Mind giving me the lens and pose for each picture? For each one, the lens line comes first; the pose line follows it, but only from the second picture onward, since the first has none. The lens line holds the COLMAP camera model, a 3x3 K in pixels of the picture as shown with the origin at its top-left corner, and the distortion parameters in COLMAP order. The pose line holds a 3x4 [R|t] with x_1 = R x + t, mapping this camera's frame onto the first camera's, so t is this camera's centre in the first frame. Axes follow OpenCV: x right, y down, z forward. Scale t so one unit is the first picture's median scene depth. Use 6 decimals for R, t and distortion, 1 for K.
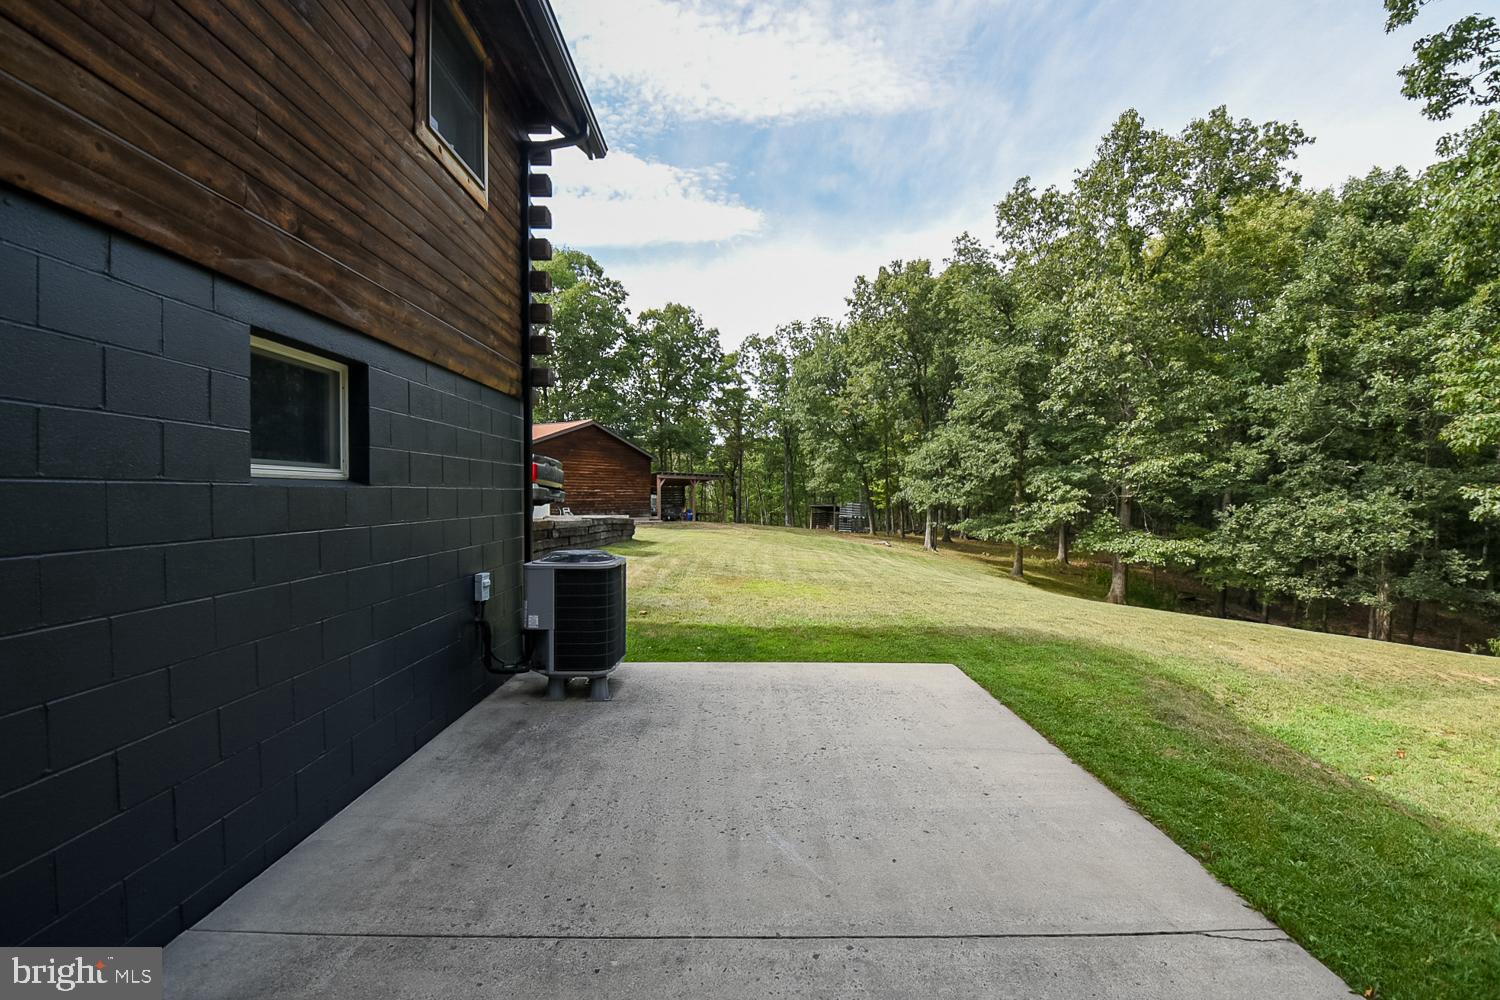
lens RADIAL K [[656.4, 0, 750.0], [0, 656.4, 500.0], [0, 0, 1]] dist [-0.041421, 0.000816]
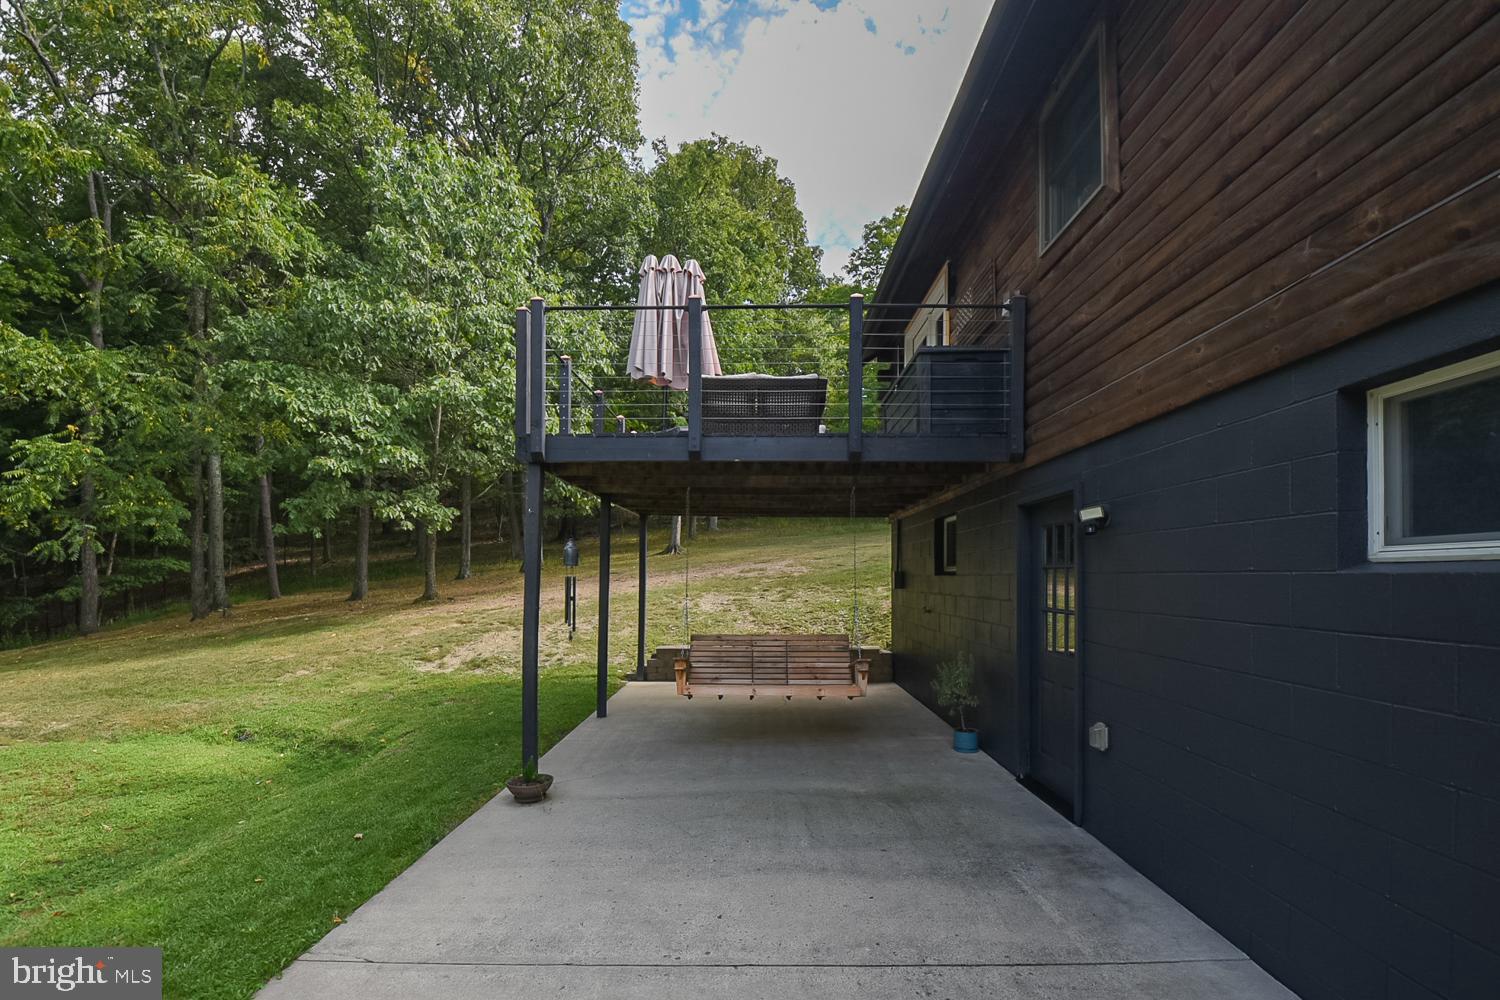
lens RADIAL K [[657.6, 0, 730.6], [0, 657.6, 584.9], [0, 0, 1]] dist [0.001996, 0.000158]
pose [[-0.998406, -0.005411, 0.056179, -0.008736], [-0.003946, 0.999650, 0.026148, -0.029036], [-0.056301, 0.025884, -0.998078, 2.096147]]
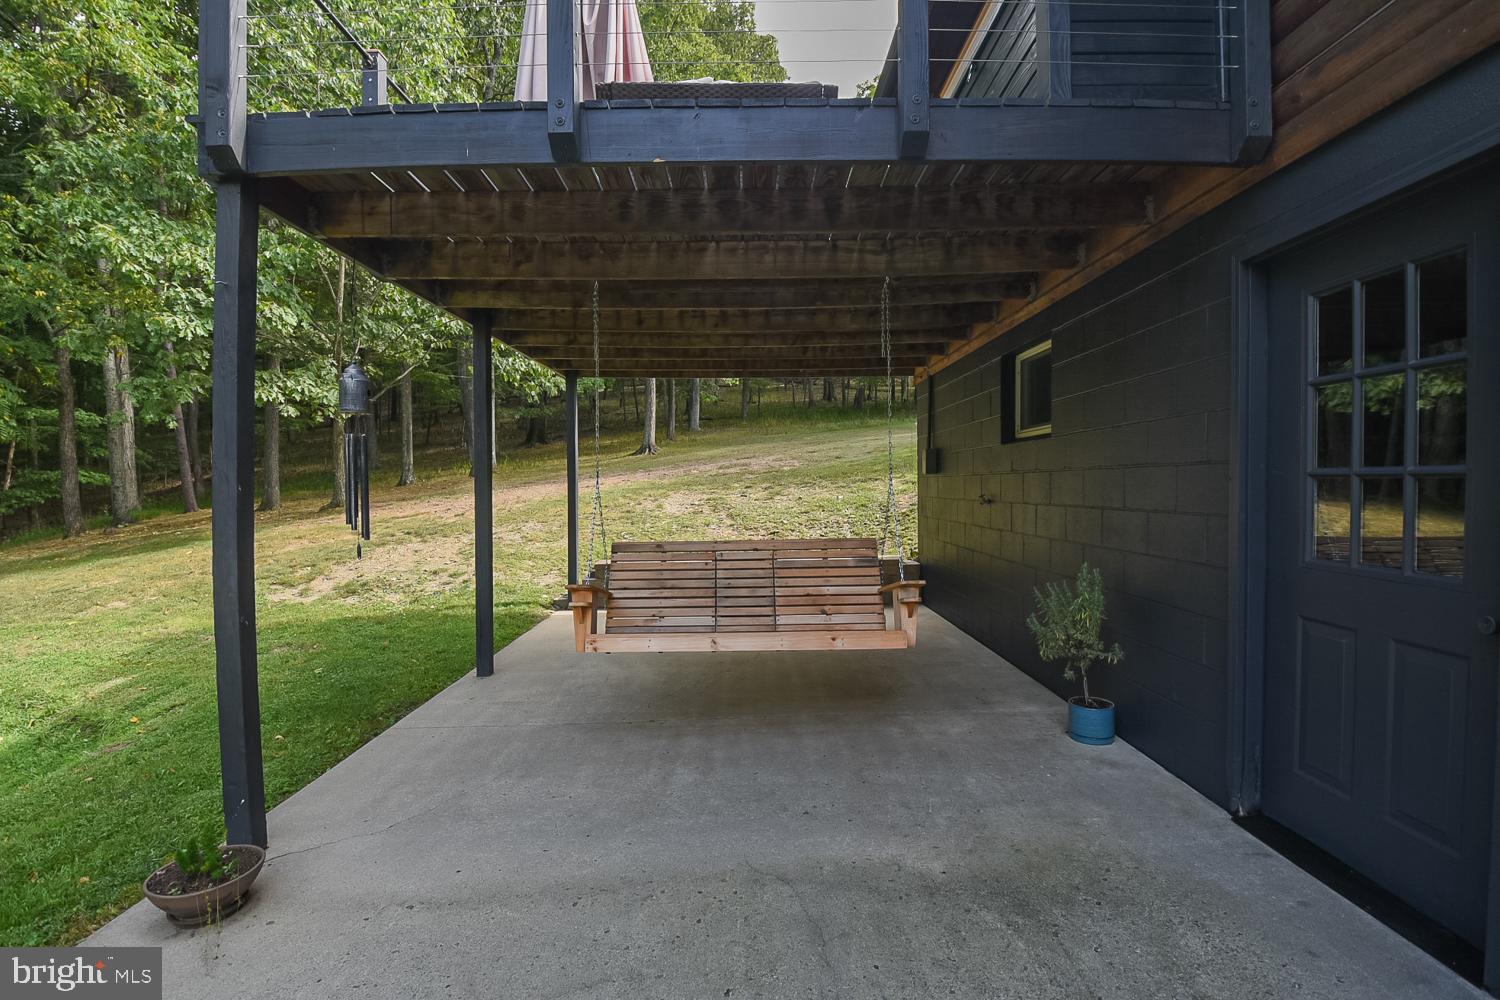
lens RADIAL K [[702.8, 0, 755.0], [0, 702.8, 495.5], [0, 0, 1]] dist [-0.018421, -0.000461]
pose [[-0.999968, 0.008027, 0.000663, -0.048411], [0.008045, 0.999439, 0.032517, 0.087879], [-0.000402, 0.032521, -0.999471, 1.032487]]
